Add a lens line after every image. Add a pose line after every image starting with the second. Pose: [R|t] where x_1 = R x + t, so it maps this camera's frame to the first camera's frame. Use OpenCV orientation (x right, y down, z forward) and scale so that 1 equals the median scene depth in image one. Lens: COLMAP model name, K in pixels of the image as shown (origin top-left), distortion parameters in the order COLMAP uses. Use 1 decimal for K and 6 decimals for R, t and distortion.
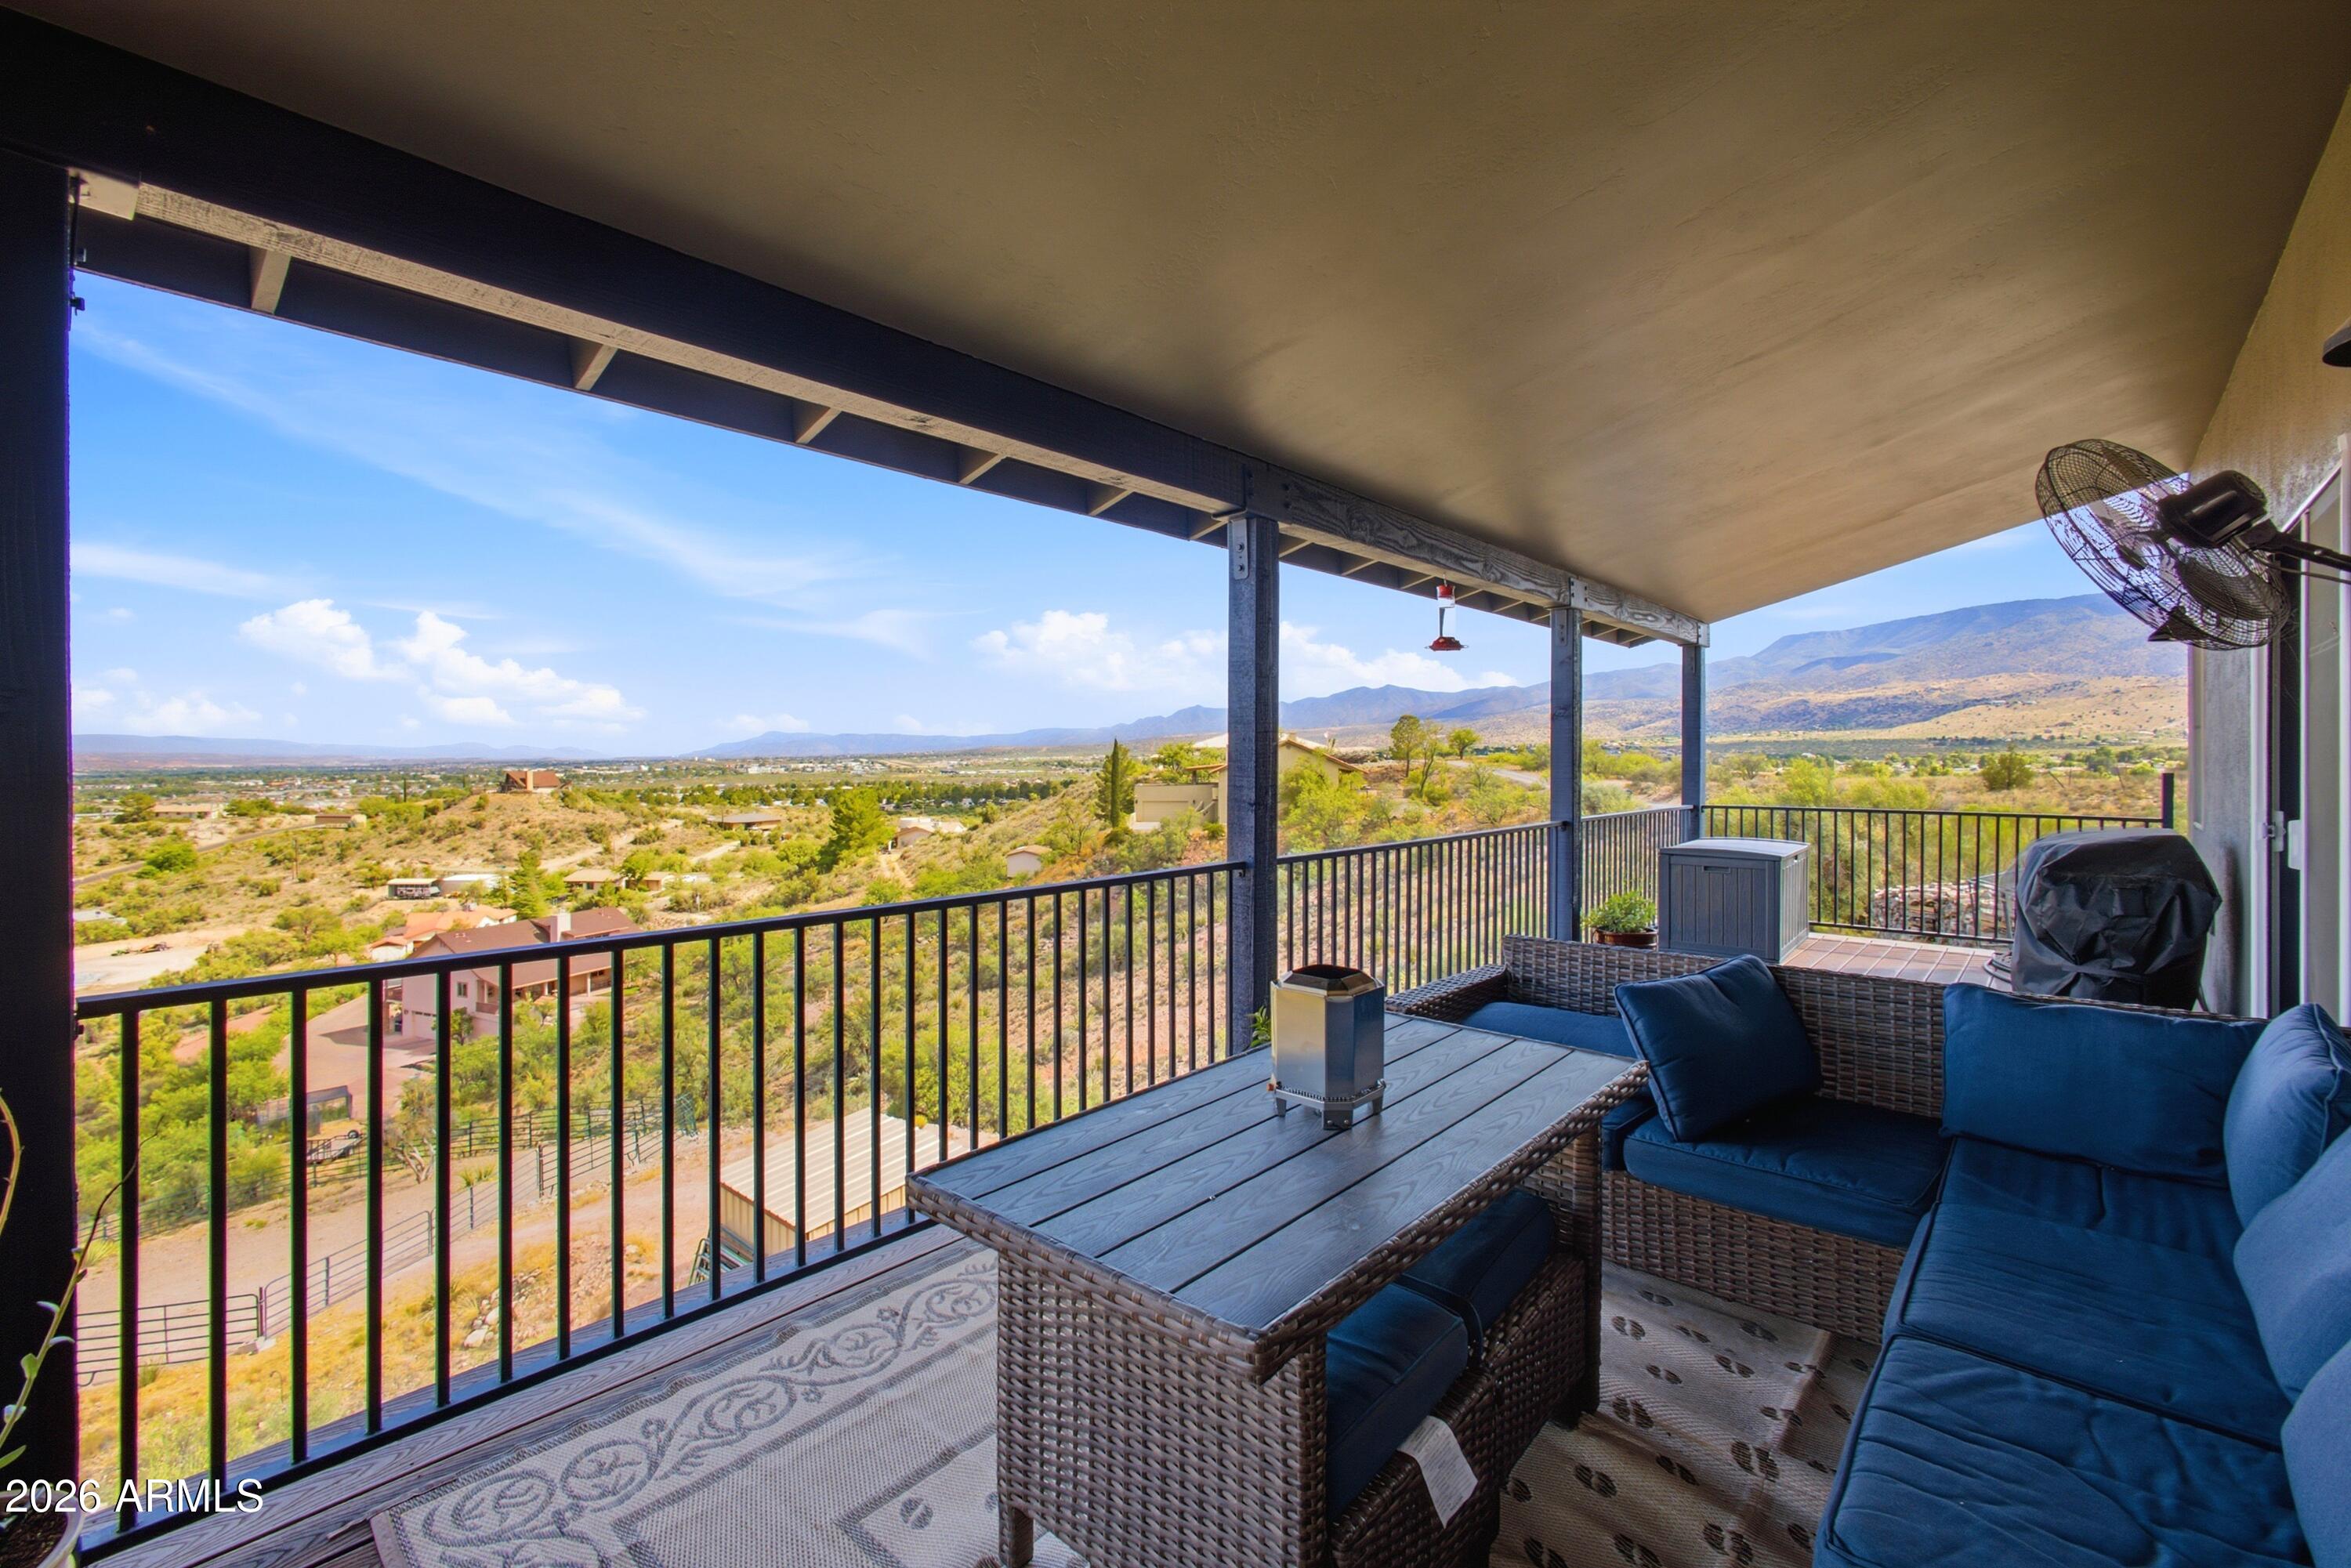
lens RADIAL K [[1002.1, 0, 1169.6], [0, 1002.1, 767.1], [0, 0, 1]] dist [-0.007316, 0.000893]
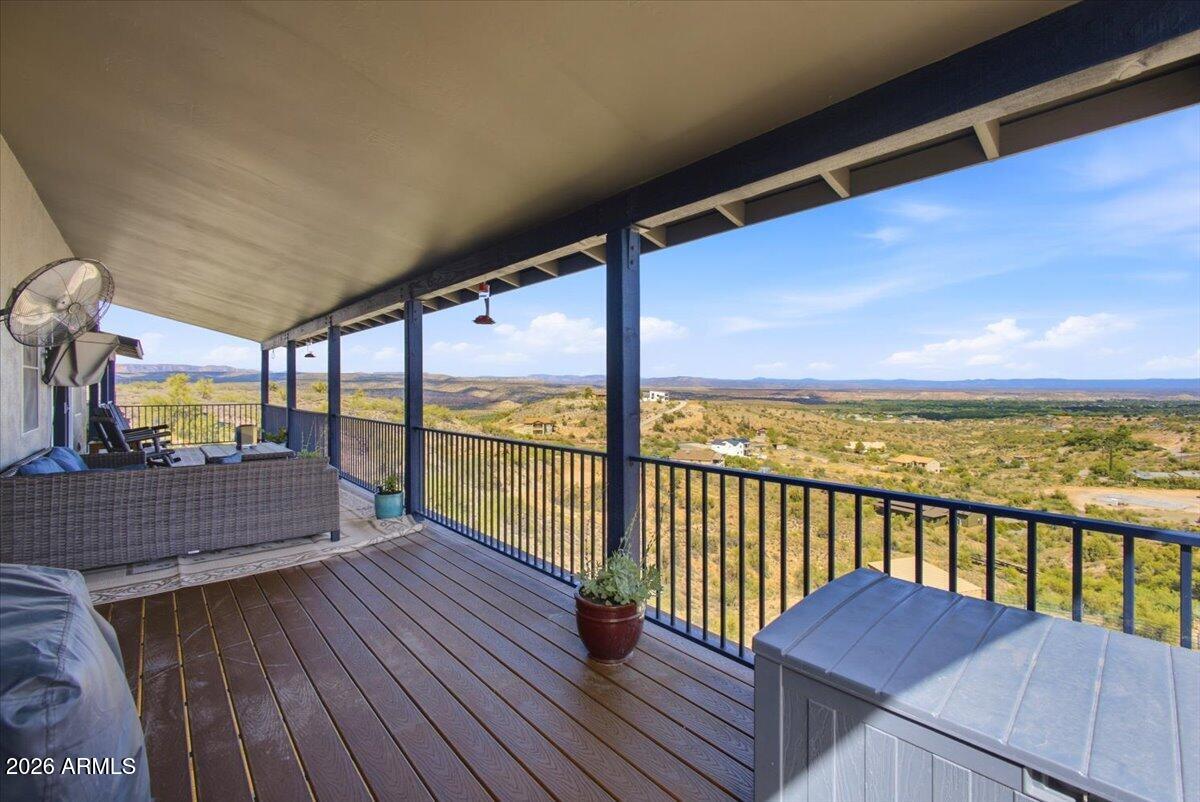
lens RADIAL K [[511.5, 0, 597.0], [0, 511.5, 392.4], [0, 0, 1]] dist [-0.007316, 0.000893]
pose [[-0.117519, -0.009111, -0.993029, 0.557157], [-0.016059, 0.999845, -0.007274, -0.000208], [0.992941, 0.015092, -0.117647, 0.649524]]
